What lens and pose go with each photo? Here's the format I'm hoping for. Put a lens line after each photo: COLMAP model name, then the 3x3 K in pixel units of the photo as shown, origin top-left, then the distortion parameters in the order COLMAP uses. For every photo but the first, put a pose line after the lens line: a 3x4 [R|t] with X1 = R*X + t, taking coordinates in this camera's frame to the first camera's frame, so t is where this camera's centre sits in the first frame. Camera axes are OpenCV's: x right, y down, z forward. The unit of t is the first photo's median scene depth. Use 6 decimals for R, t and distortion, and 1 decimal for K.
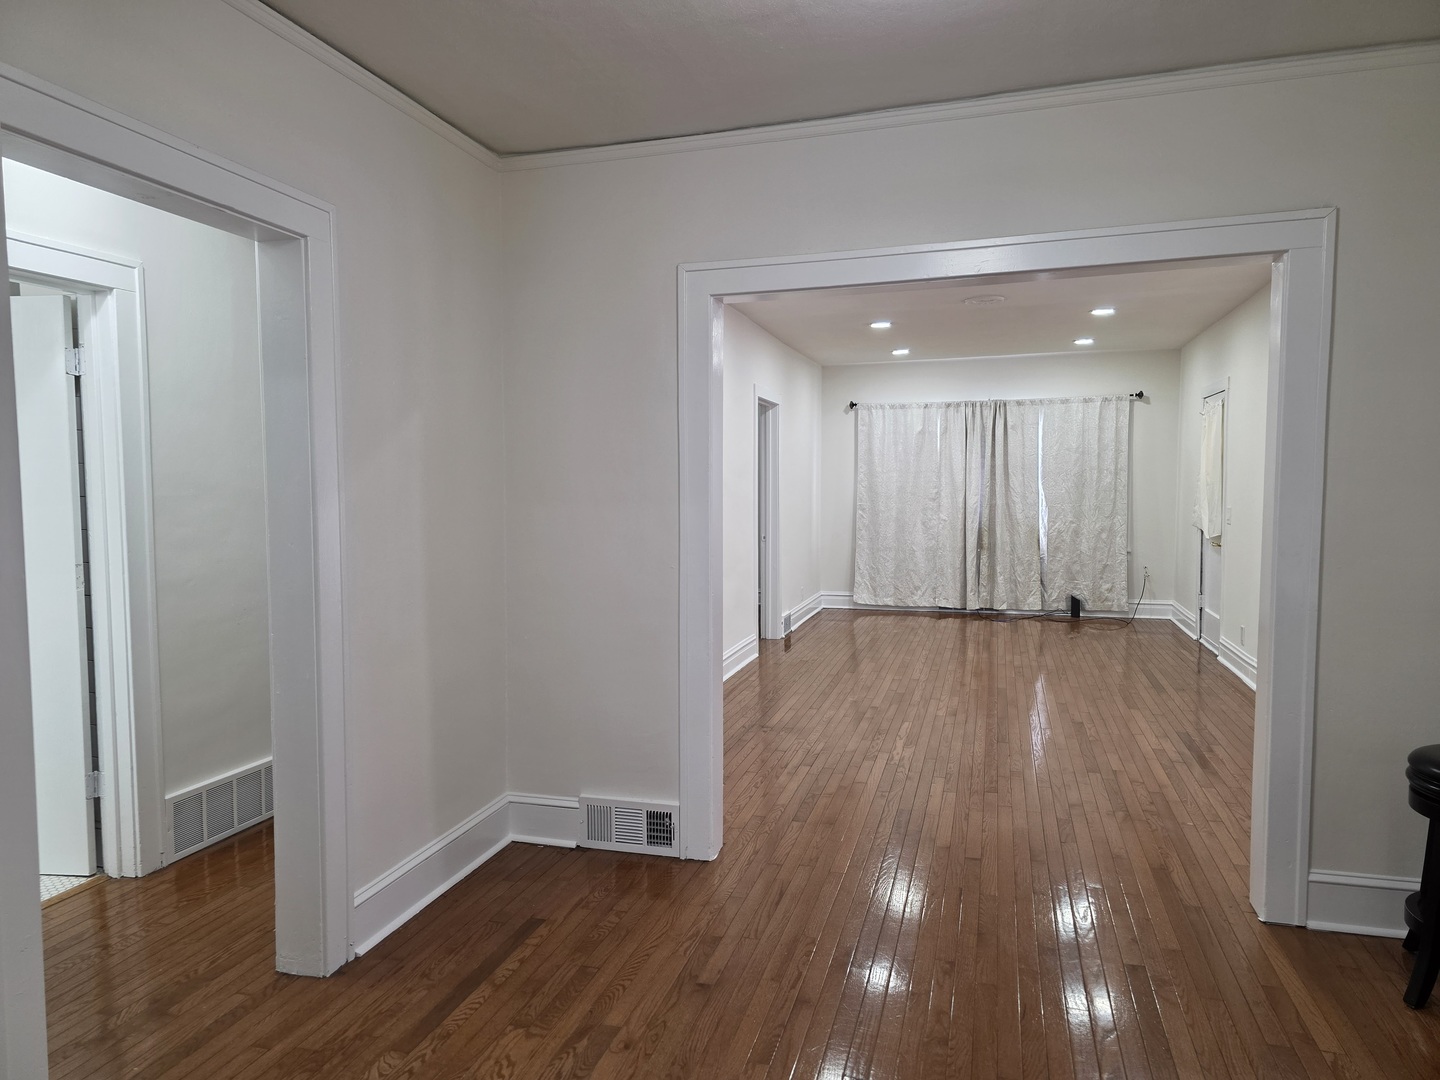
lens RADIAL K [[952.1, 0, 706.4], [0, 952.1, 543.0], [0, 0, 1]] dist [0.082598, -0.025093]
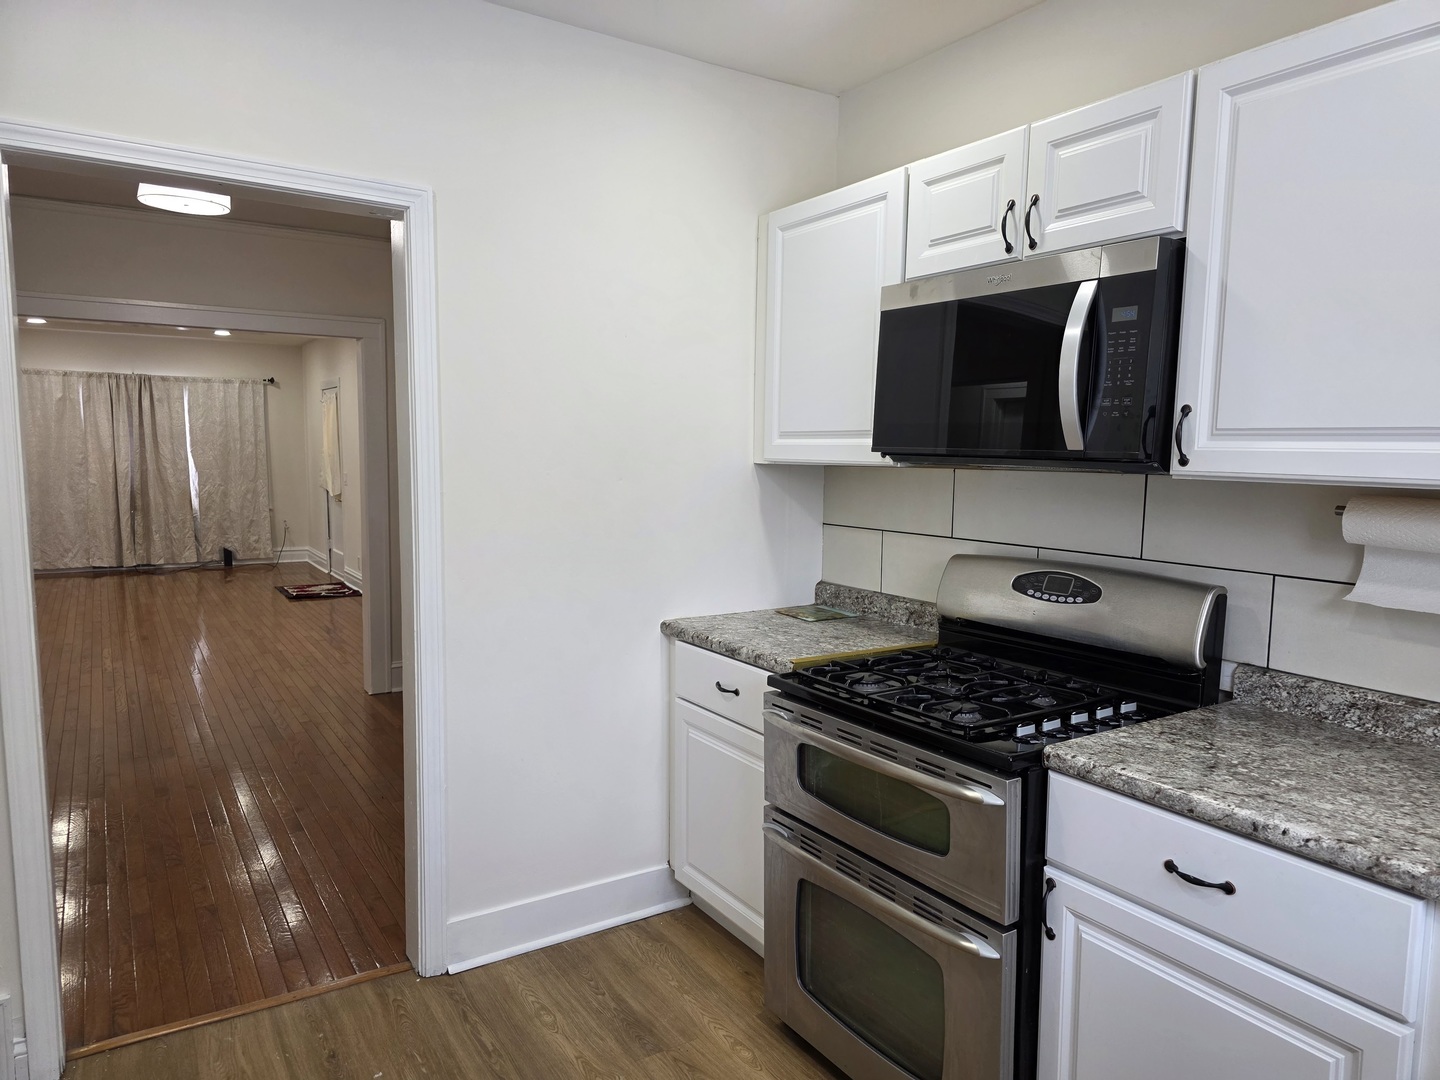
lens RADIAL K [[952.1, 0, 710.4], [0, 952.1, 544.7], [0, 0, 1]] dist [0.082598, -0.025093]
pose [[0.657545, -0.060488, 0.750984, -0.120286], [0.030594, 0.998093, 0.053605, 0.005538], [-0.752794, -0.012272, 0.658142, -0.226874]]
